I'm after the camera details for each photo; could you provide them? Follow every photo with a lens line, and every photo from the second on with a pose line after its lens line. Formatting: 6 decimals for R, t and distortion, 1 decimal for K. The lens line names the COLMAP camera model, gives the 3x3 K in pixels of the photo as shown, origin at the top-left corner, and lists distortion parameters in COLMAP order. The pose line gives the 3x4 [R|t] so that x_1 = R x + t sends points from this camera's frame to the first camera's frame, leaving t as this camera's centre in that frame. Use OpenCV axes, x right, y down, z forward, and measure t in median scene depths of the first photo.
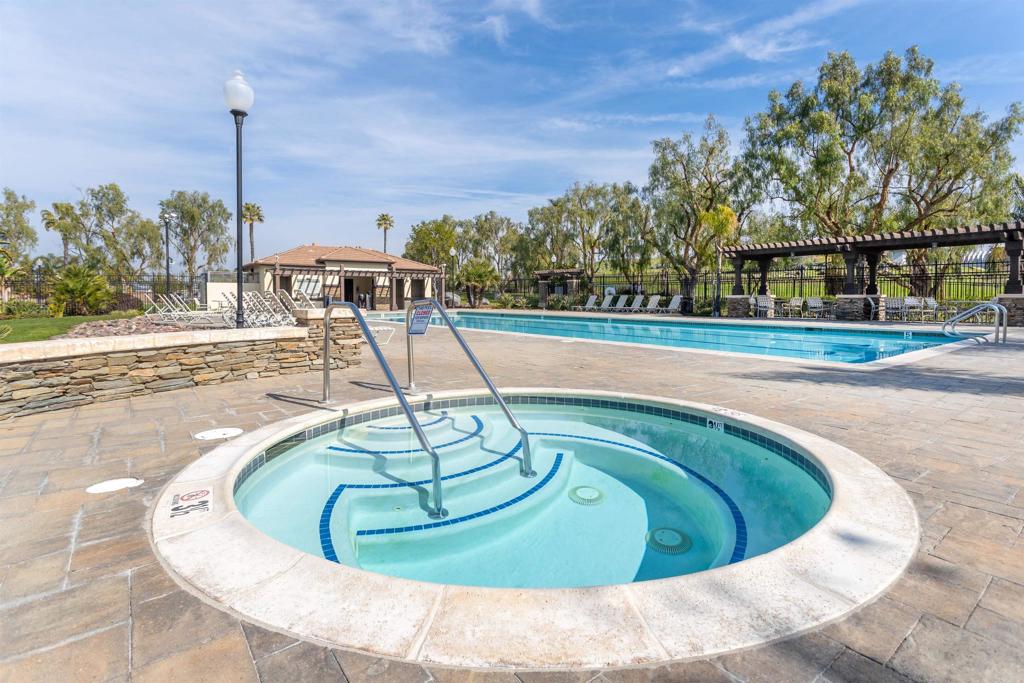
lens RADIAL K [[492.4, 0, 507.7], [0, 492.4, 359.1], [0, 0, 1]] dist [0.002678, 0.000857]
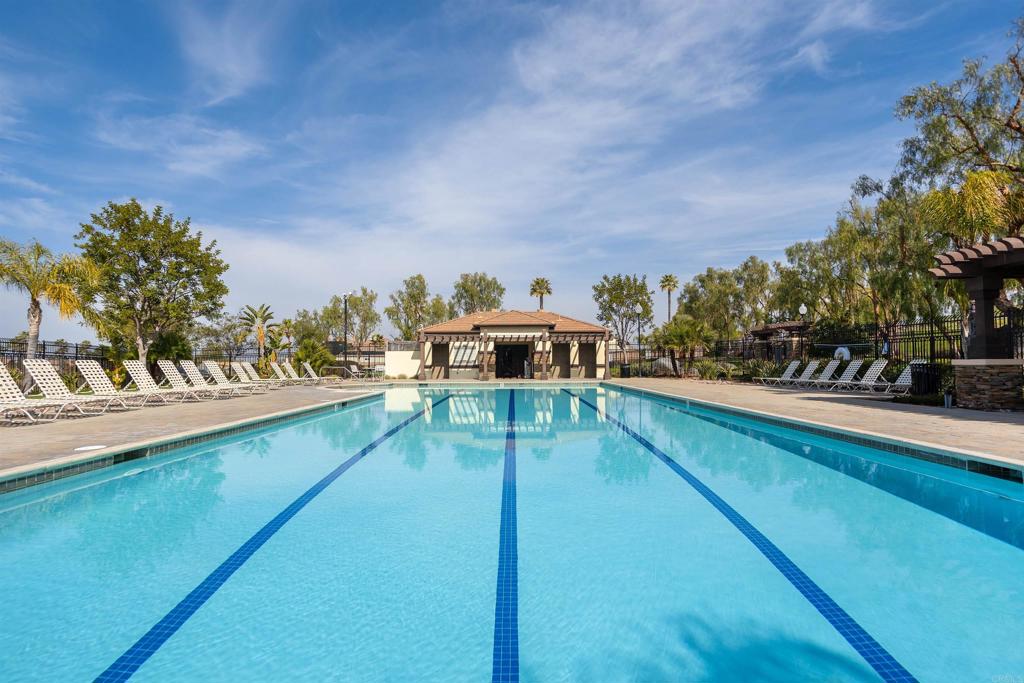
lens RADIAL K [[500.0, 0, 505.5], [0, 500.0, 346.0], [0, 0, 1]] dist [-0.034933, 0.027417]
pose [[0.802584, -0.023387, -0.596080, 0.135008], [-0.069830, 0.988678, -0.132812, -0.020177], [0.592438, 0.148217, 0.791865, 0.146241]]
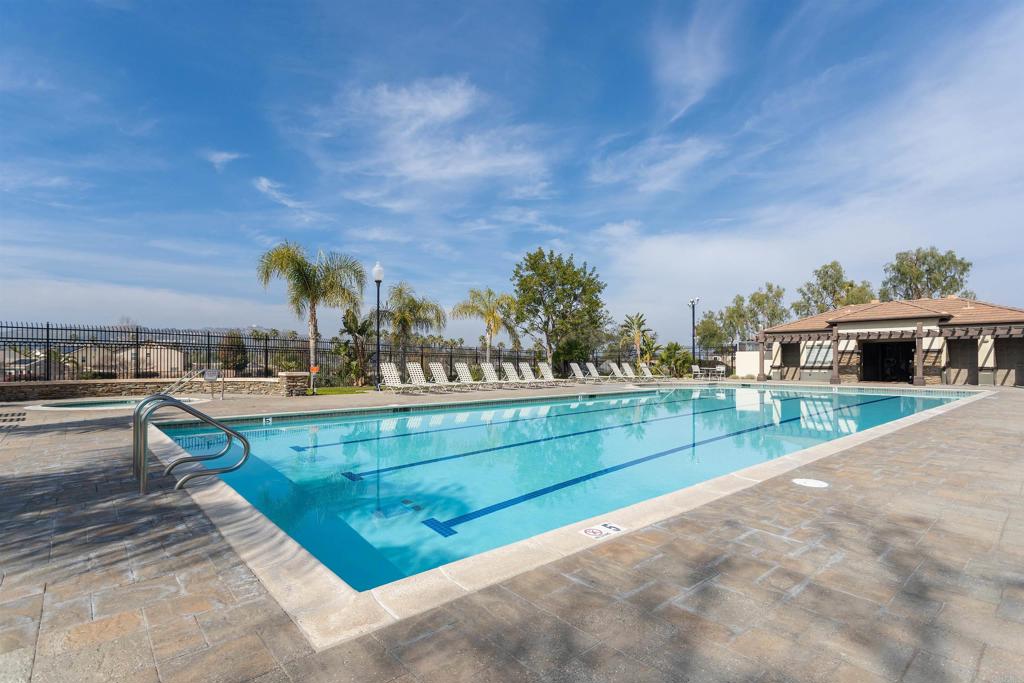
lens RADIAL K [[492.4, 0, 507.7], [0, 492.4, 359.1], [0, 0, 1]] dist [0.002678, 0.000857]
pose [[0.094758, -0.006240, -0.995481, 0.232176], [-0.122731, 0.992279, -0.017902, -0.028890], [0.987906, 0.123872, 0.093260, 0.200836]]
